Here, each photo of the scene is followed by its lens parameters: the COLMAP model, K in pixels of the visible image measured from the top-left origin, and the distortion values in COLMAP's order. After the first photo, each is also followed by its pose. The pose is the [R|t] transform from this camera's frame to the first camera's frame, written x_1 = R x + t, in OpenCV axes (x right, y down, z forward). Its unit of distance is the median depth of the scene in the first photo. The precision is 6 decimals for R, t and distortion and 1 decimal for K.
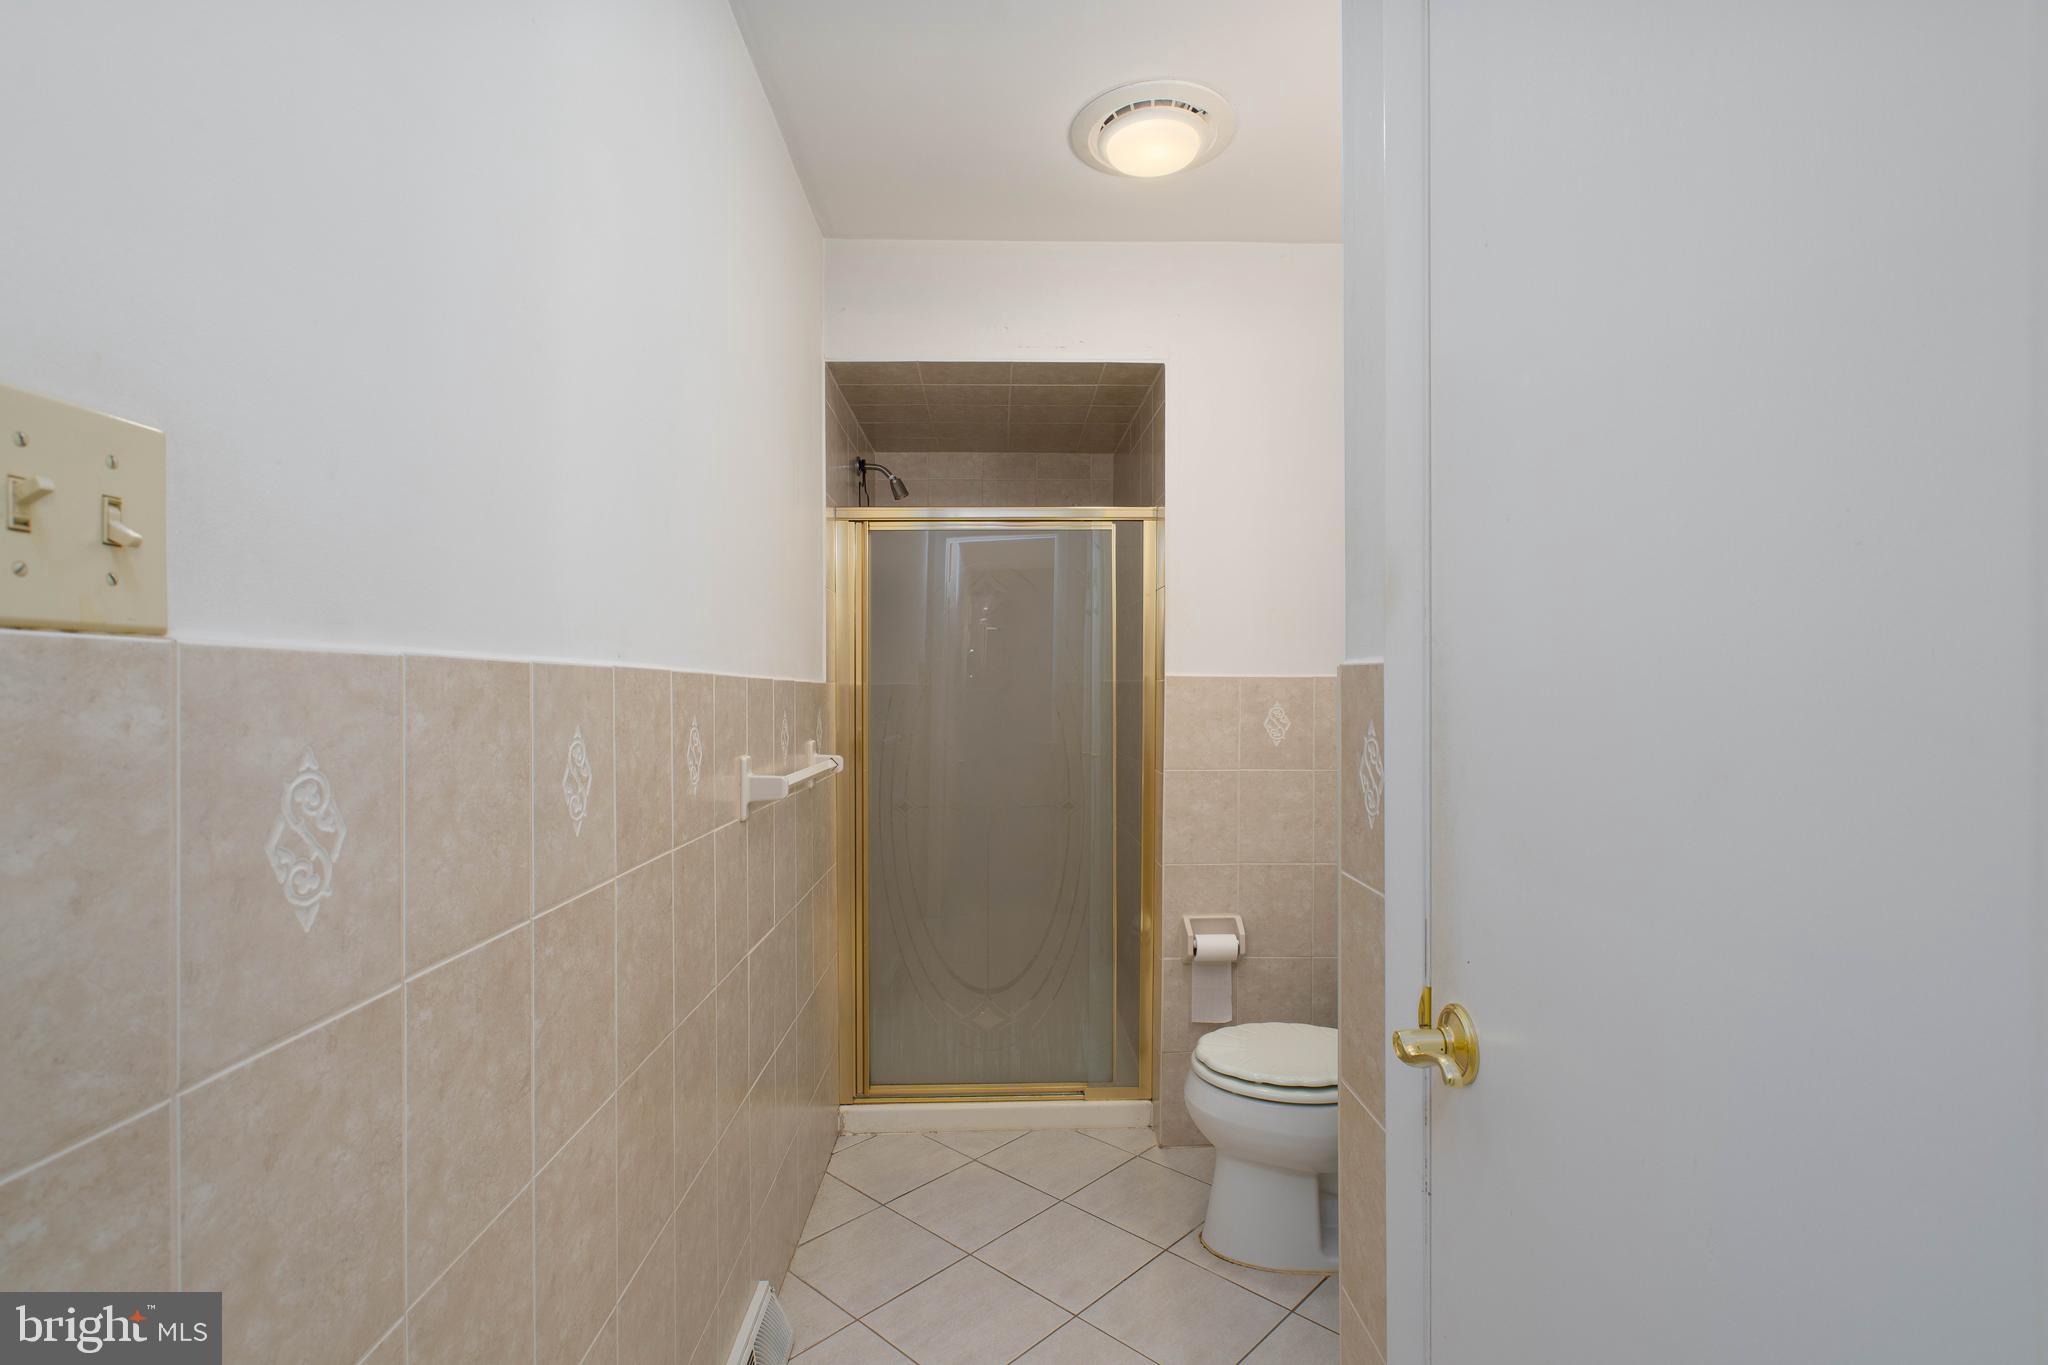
lens RADIAL K [[936.6, 0, 1027.2], [0, 936.6, 687.1], [0, 0, 1]] dist [-0.007448, 0.001062]
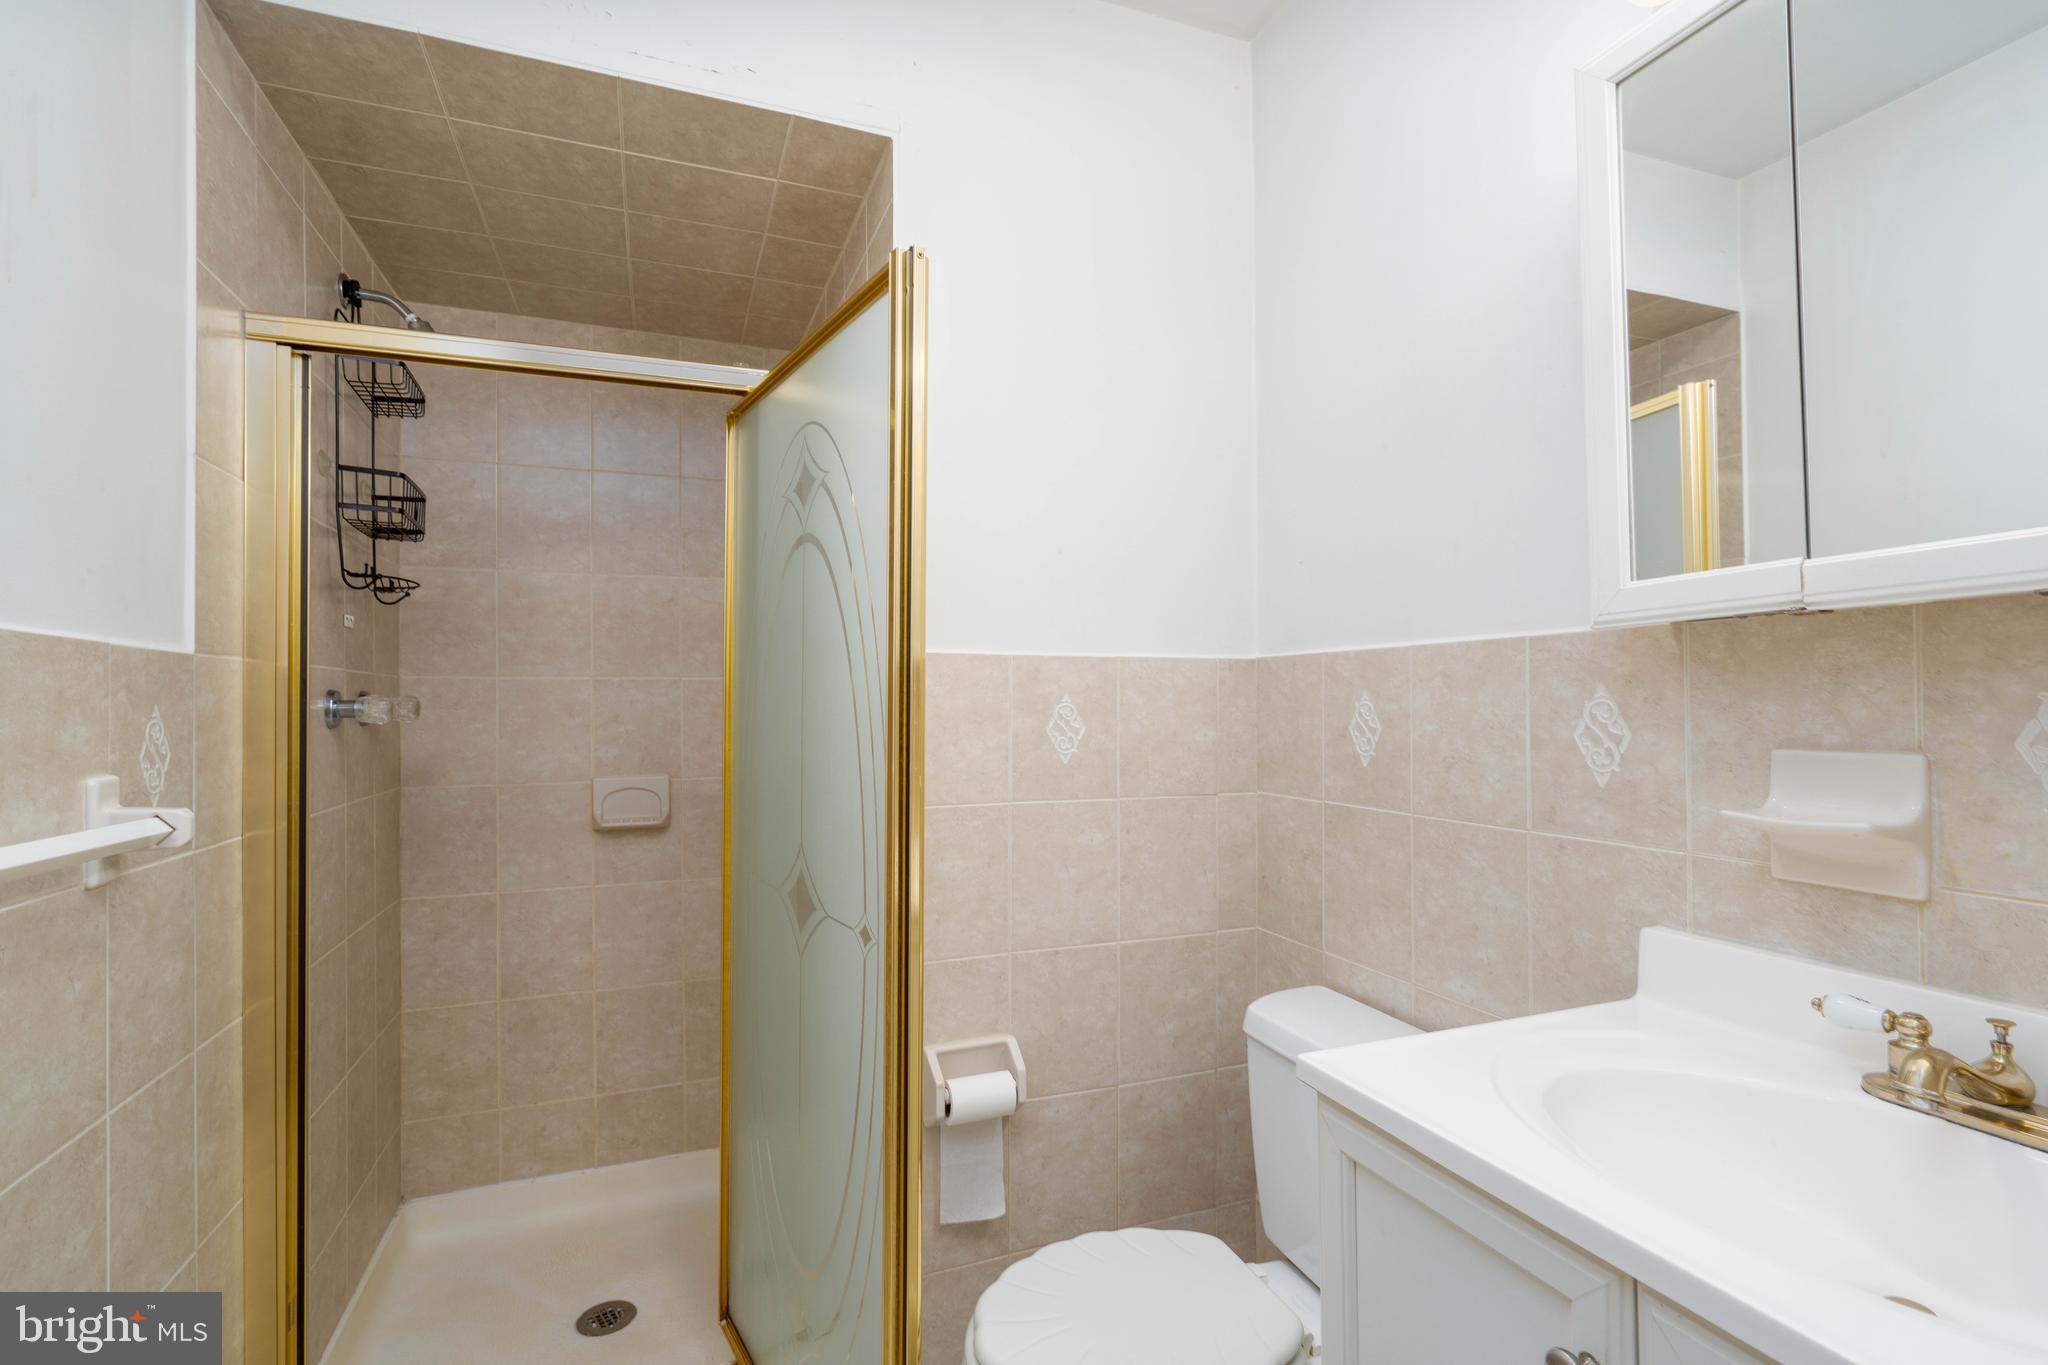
lens RADIAL K [[936.6, 0, 1022.7], [0, 936.6, 699.4], [0, 0, 1]] dist [-0.007448, 0.001062]
pose [[0.943956, -0.000504, 0.330071, 0.026482], [0.004639, 0.999920, -0.011740, 0.026329], [-0.330039, 0.012613, 0.943883, 0.403060]]
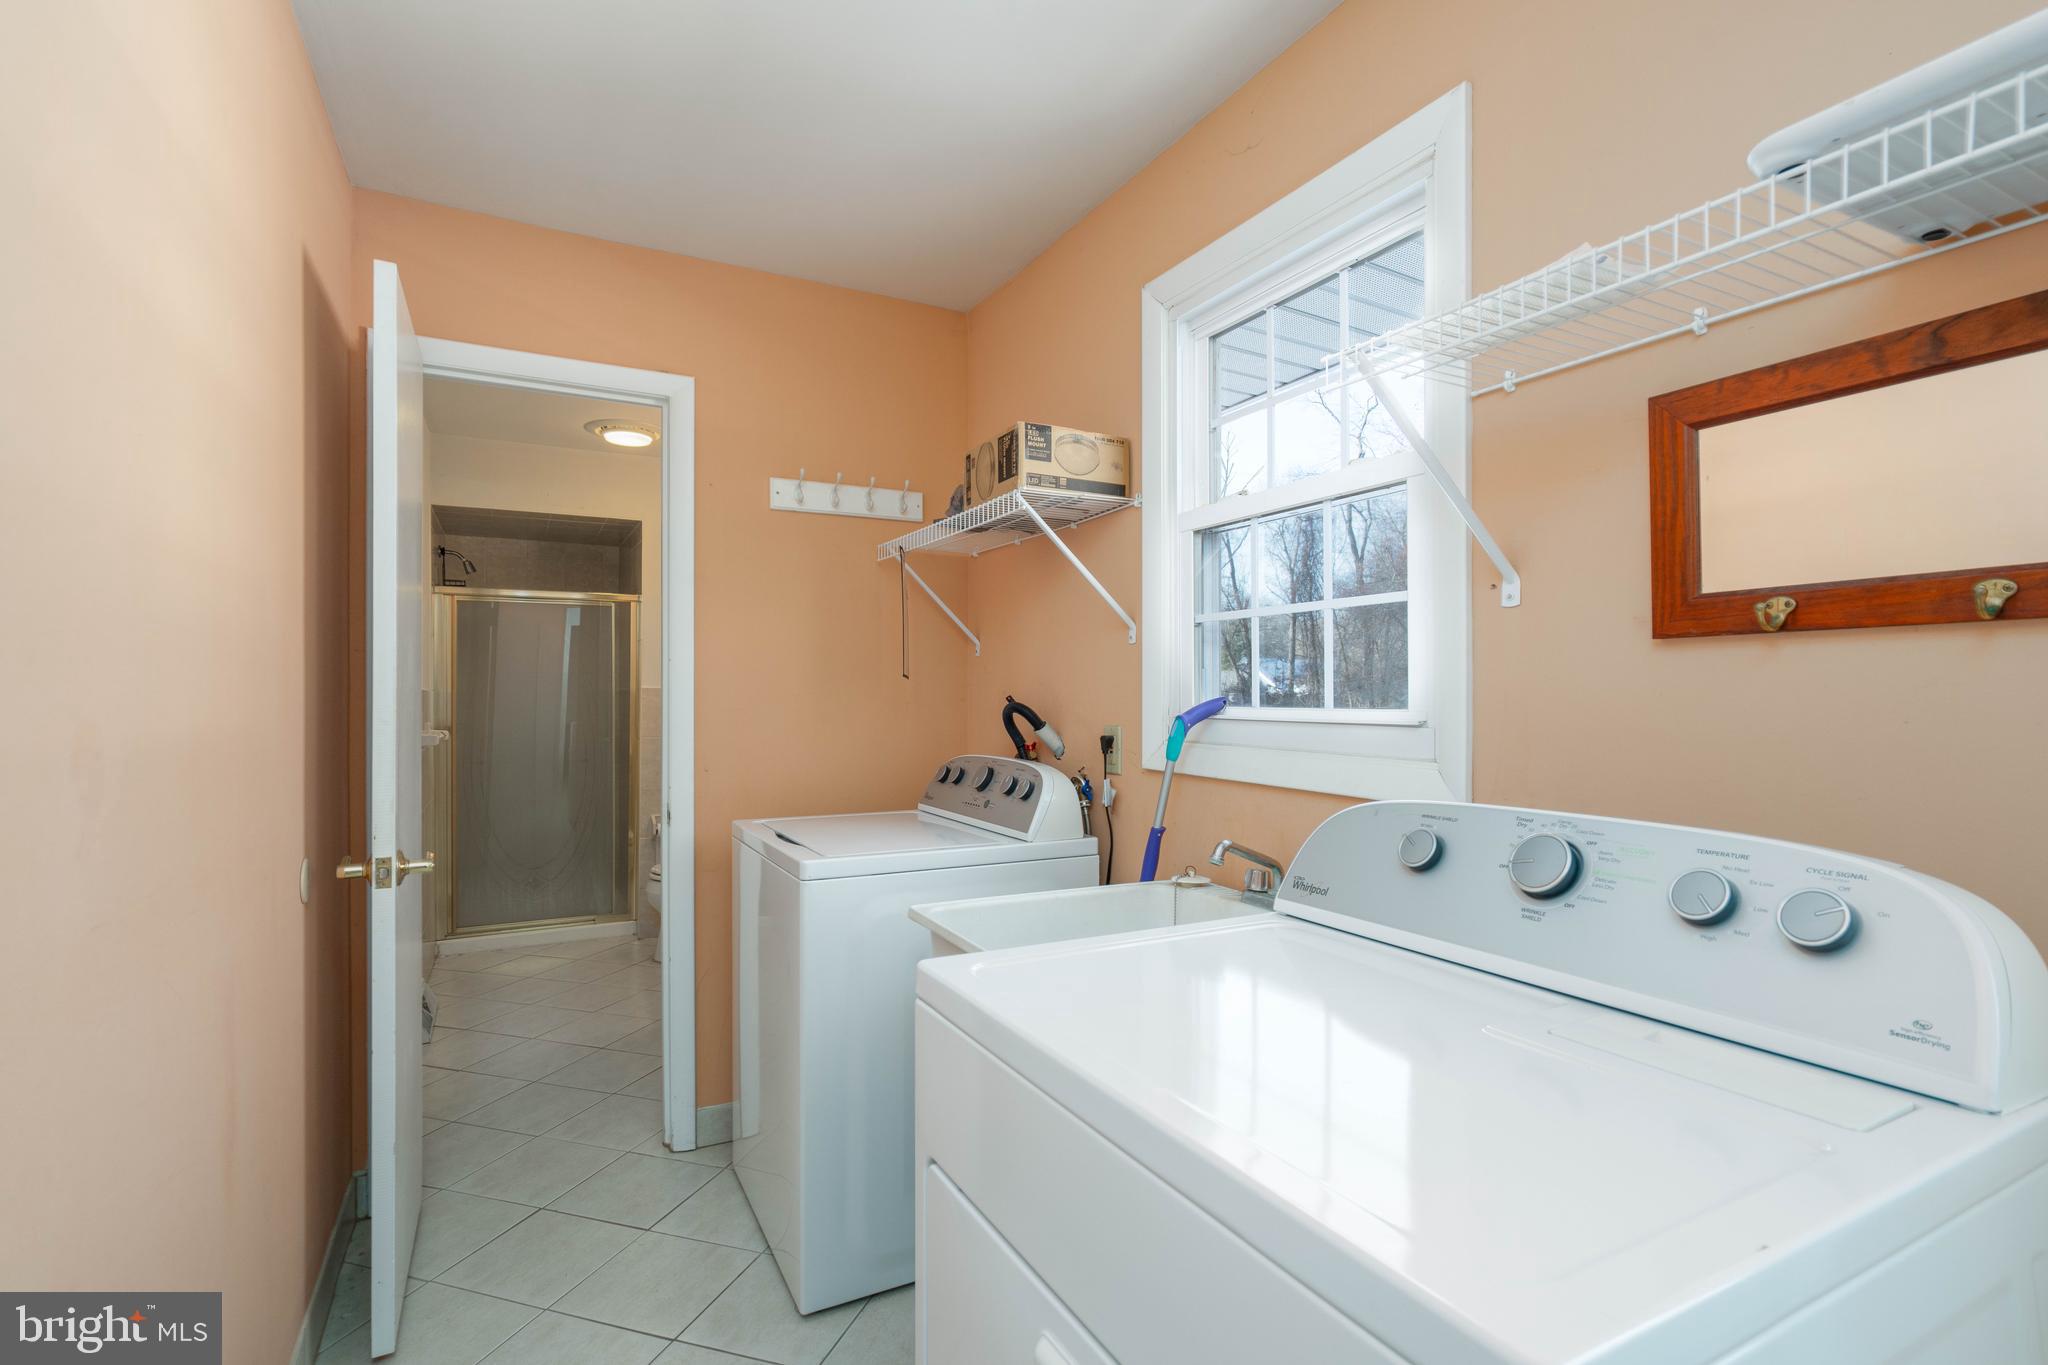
lens RADIAL K [[936.6, 0, 1009.2], [0, 936.6, 691.1], [0, 0, 1]] dist [-0.007448, 0.001062]
pose [[0.897181, 0.003042, 0.441653, -0.019324], [-0.002375, 0.999995, -0.002061, -0.003463], [-0.441657, 0.000800, 0.897183, -0.995109]]
